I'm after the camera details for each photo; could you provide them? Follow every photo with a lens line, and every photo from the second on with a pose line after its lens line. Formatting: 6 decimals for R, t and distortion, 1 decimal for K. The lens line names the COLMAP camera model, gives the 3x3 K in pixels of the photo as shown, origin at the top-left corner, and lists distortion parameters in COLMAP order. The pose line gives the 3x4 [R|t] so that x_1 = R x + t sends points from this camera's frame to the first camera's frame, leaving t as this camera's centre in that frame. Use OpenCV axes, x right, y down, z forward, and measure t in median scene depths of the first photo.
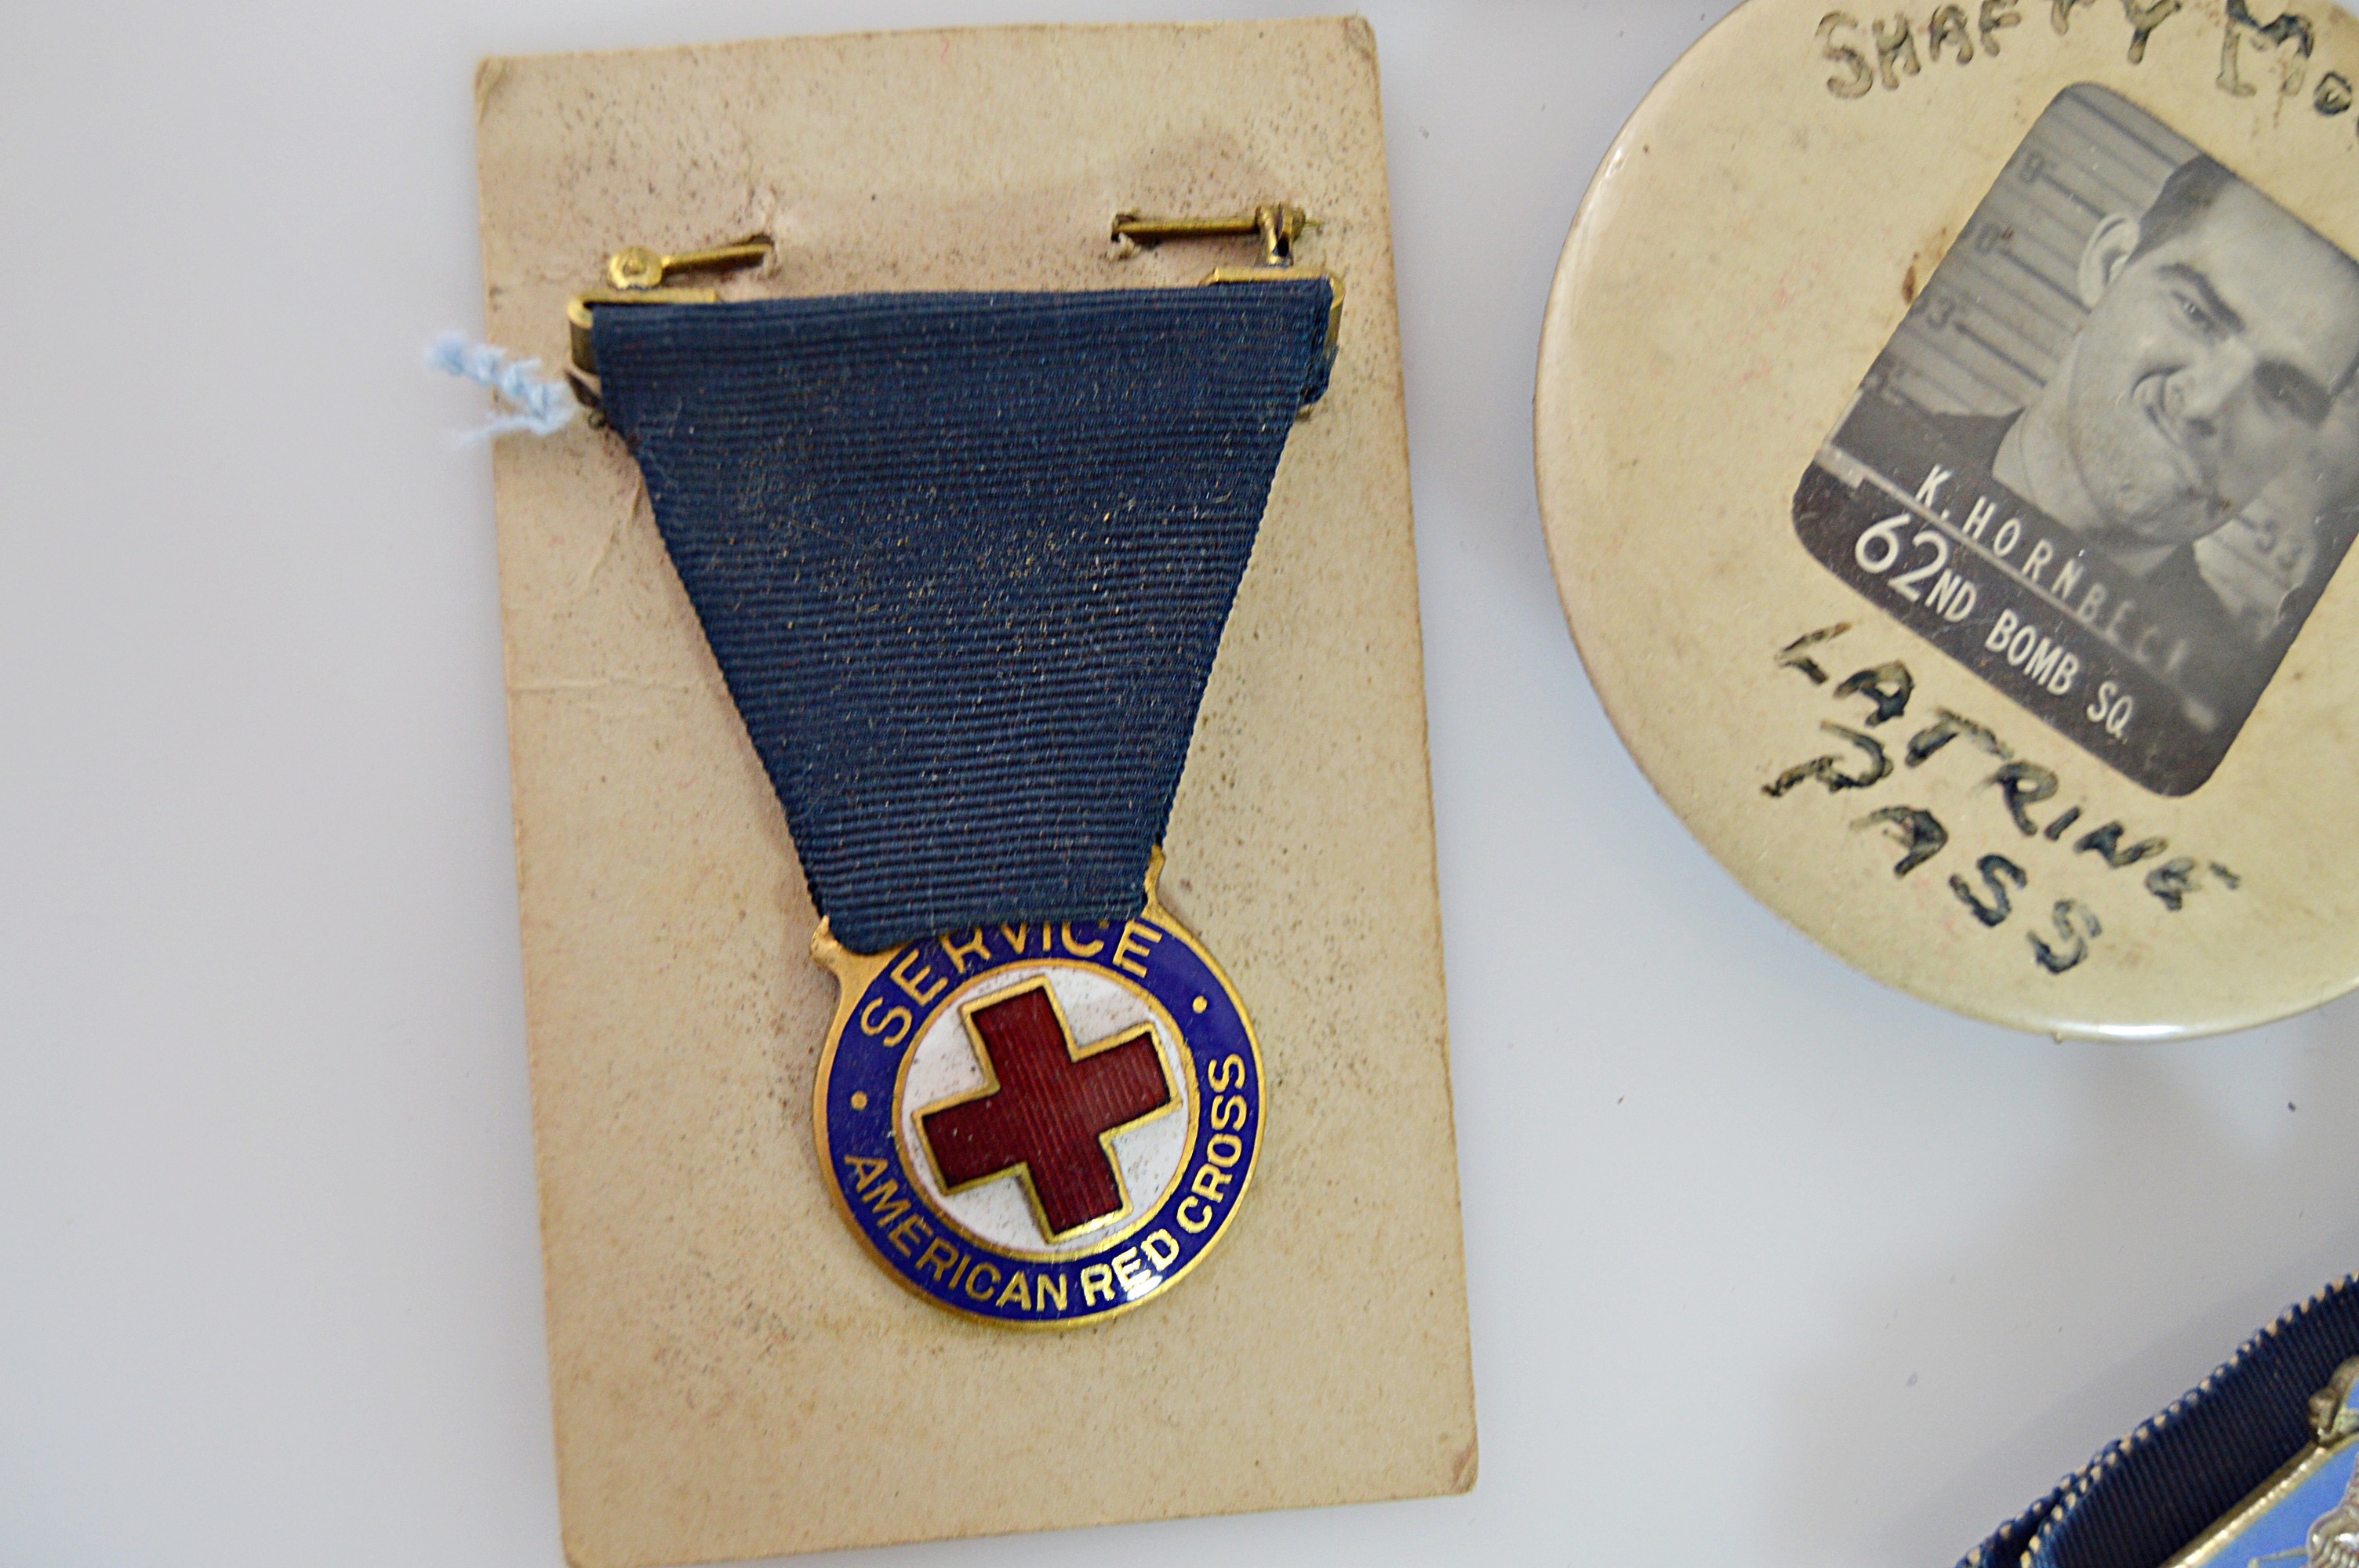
lens RADIAL K [[3762.3, 0, 1179.5], [0, 3762.3, 784.0], [0, 0, 1]] dist [-0.051530, -0.033397]
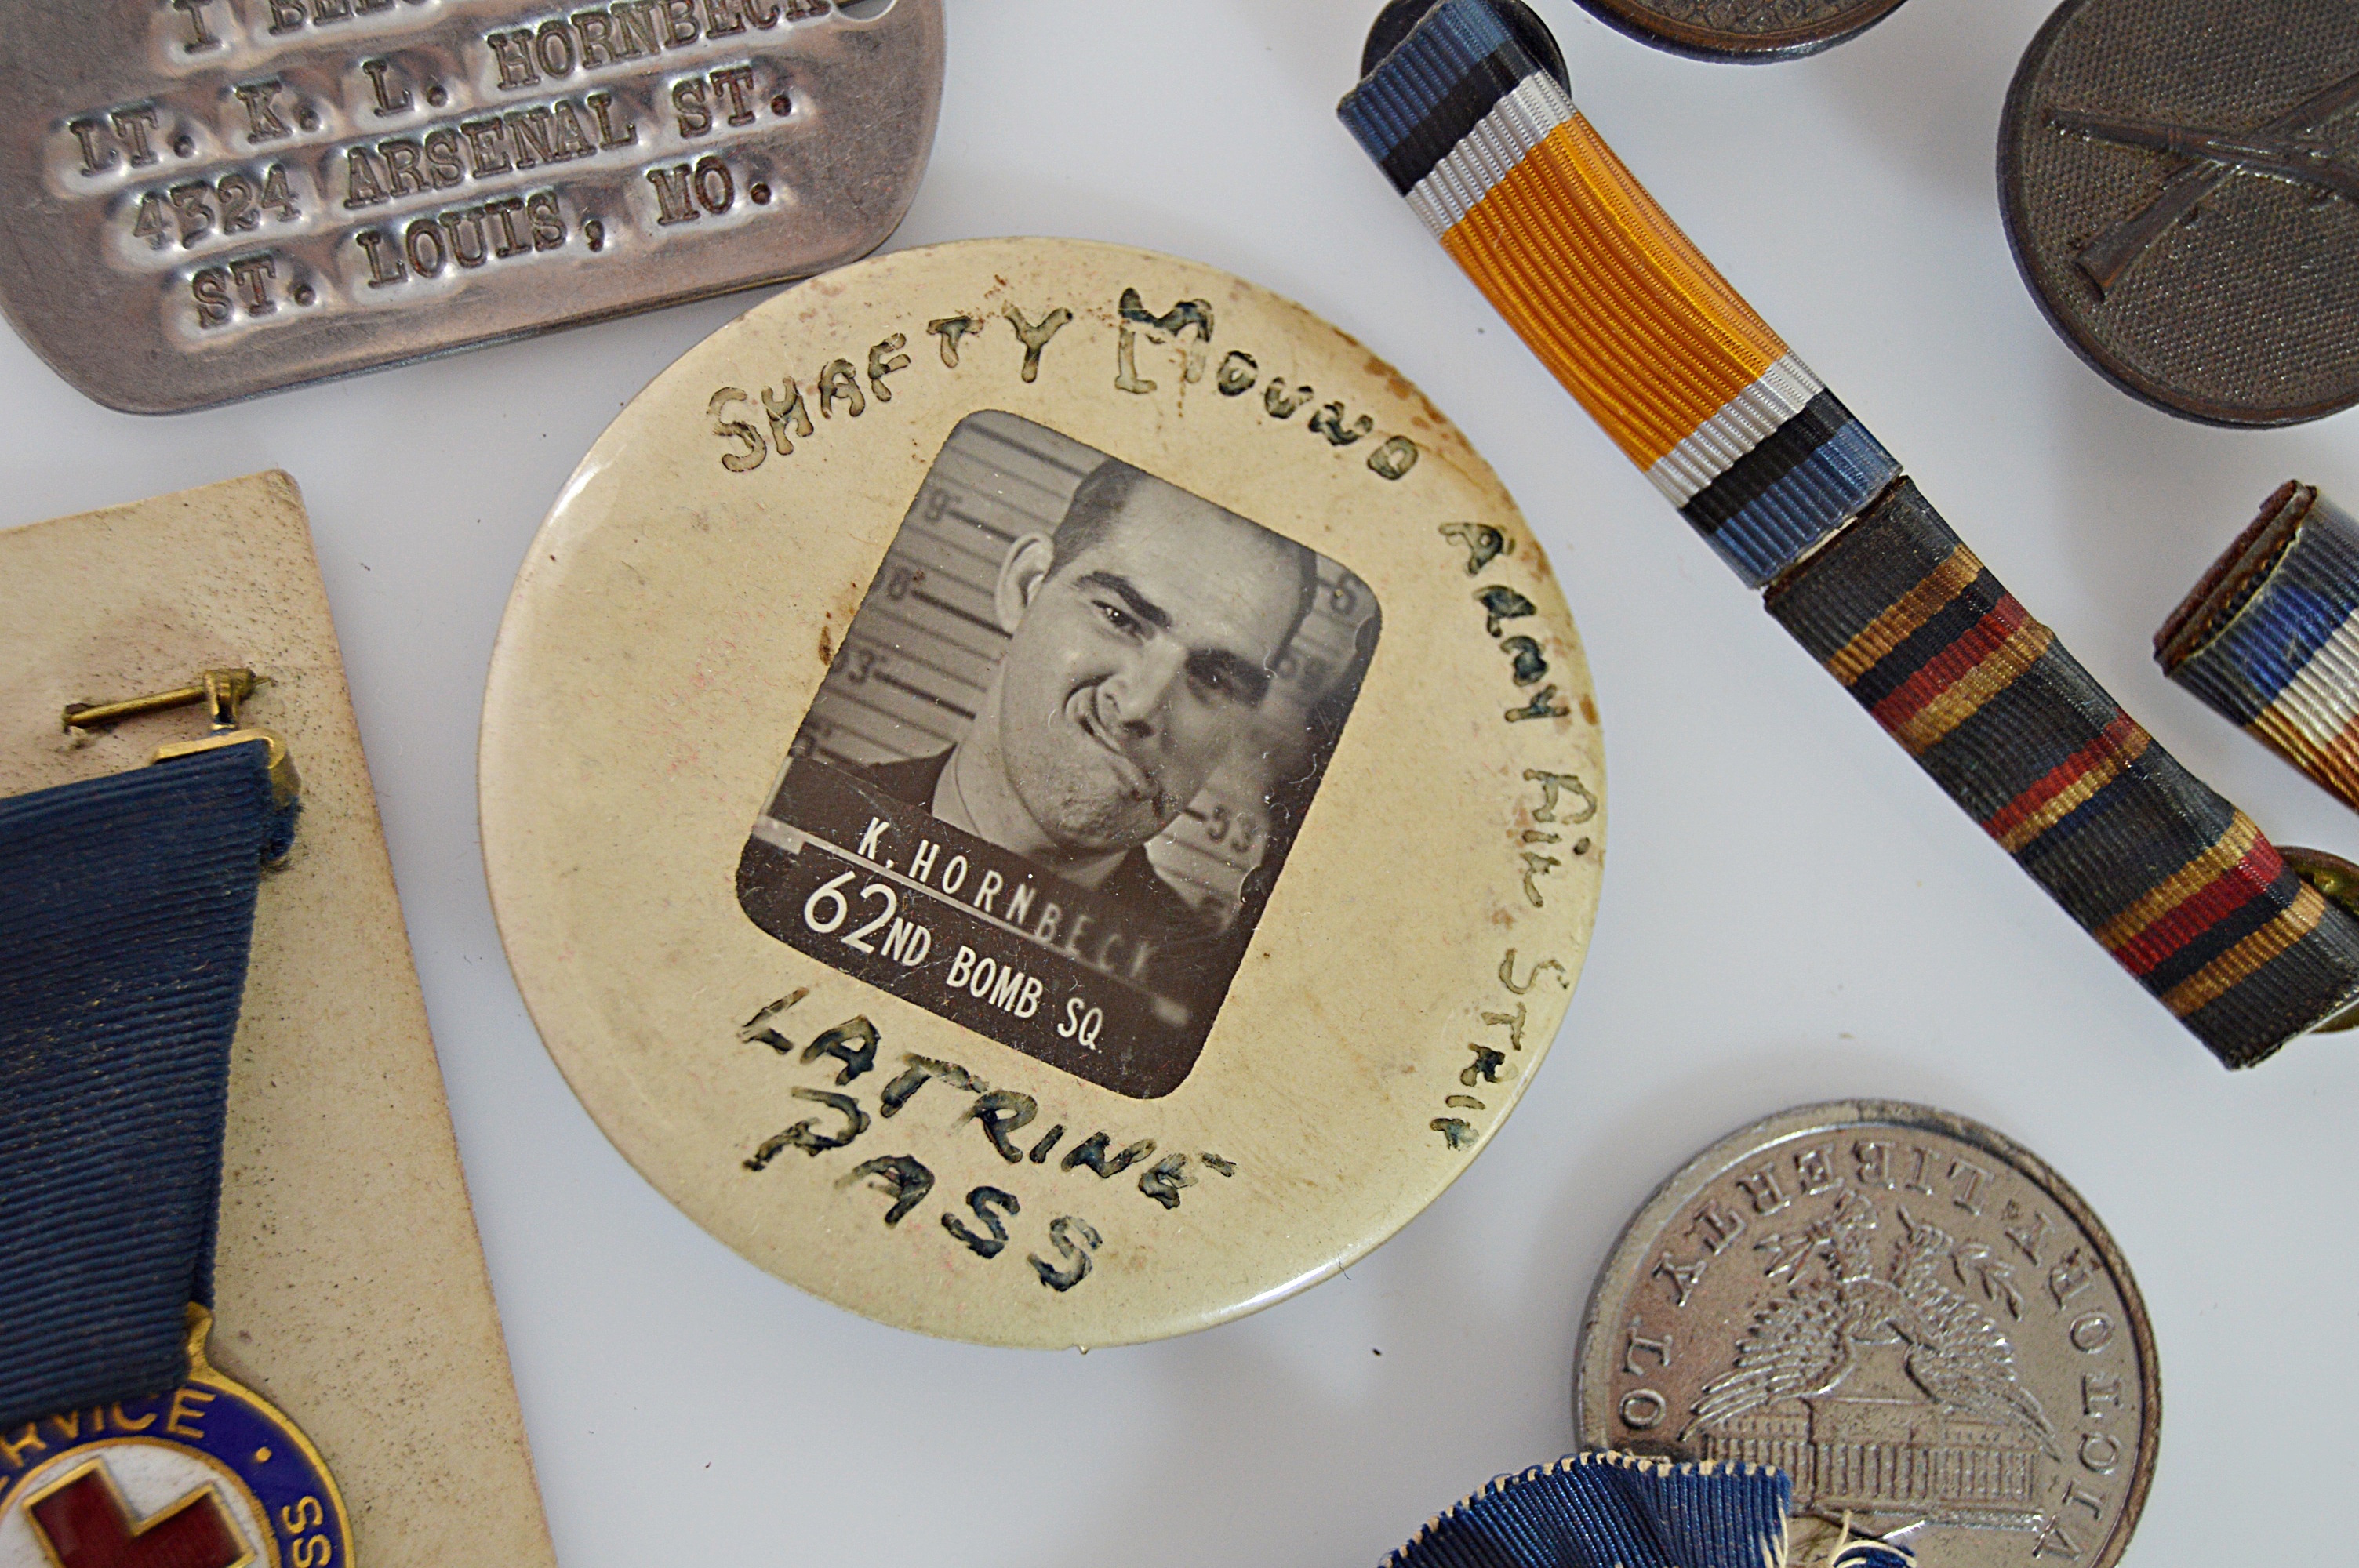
lens RADIAL K [[3762.3, 0, 1179.5], [0, 3762.3, 784.0], [0, 0, 1]] dist [-0.051530, -0.033397]
pose [[0.985080, -0.171924, 0.007766, 0.276868], [0.171988, 0.985063, -0.008480, -0.070684], [-0.006192, 0.009689, 0.999934, -0.028471]]
